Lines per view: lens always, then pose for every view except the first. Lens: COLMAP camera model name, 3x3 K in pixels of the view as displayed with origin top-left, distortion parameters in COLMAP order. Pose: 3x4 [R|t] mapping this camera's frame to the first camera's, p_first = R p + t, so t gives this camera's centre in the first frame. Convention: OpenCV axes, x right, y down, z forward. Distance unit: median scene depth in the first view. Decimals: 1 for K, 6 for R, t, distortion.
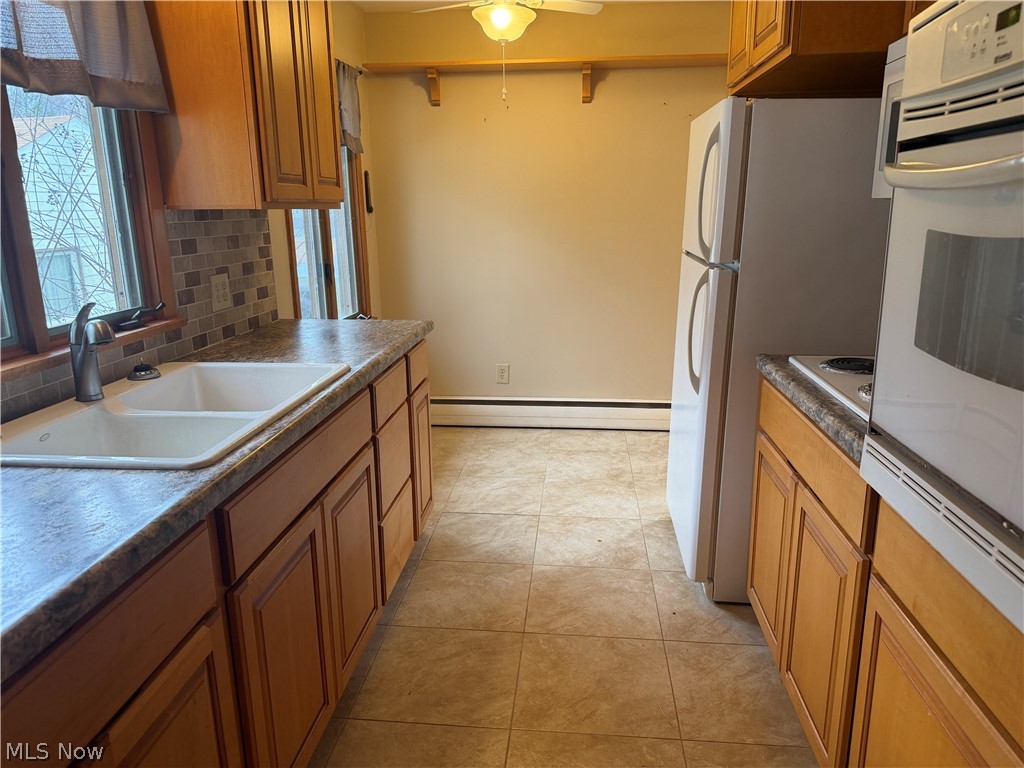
lens RADIAL K [[712.1, 0, 511.9], [0, 712.1, 385.7], [0, 0, 1]] dist [0.029905, -0.021647]
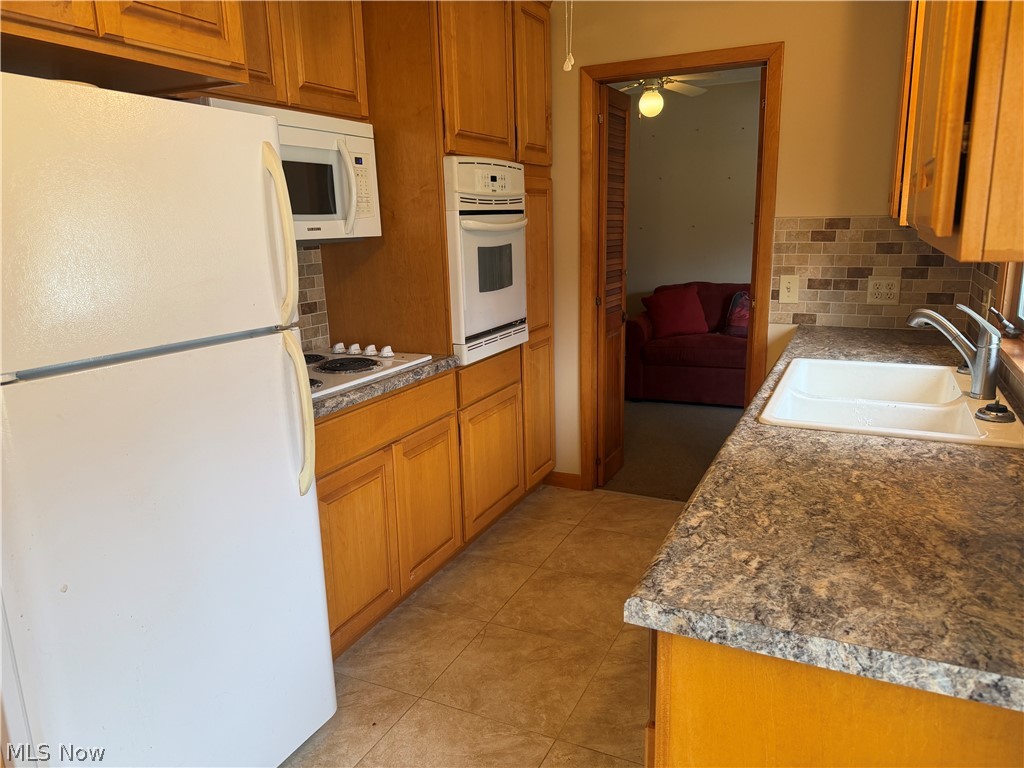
lens RADIAL K [[712.1, 0, 508.4], [0, 712.1, 392.5], [0, 0, 1]] dist [0.029905, -0.021647]
pose [[-0.935090, -0.046438, 0.351354, -0.232658], [0.121837, 0.888835, 0.441732, -0.446598], [-0.332809, 0.455867, -0.825484, 1.705409]]
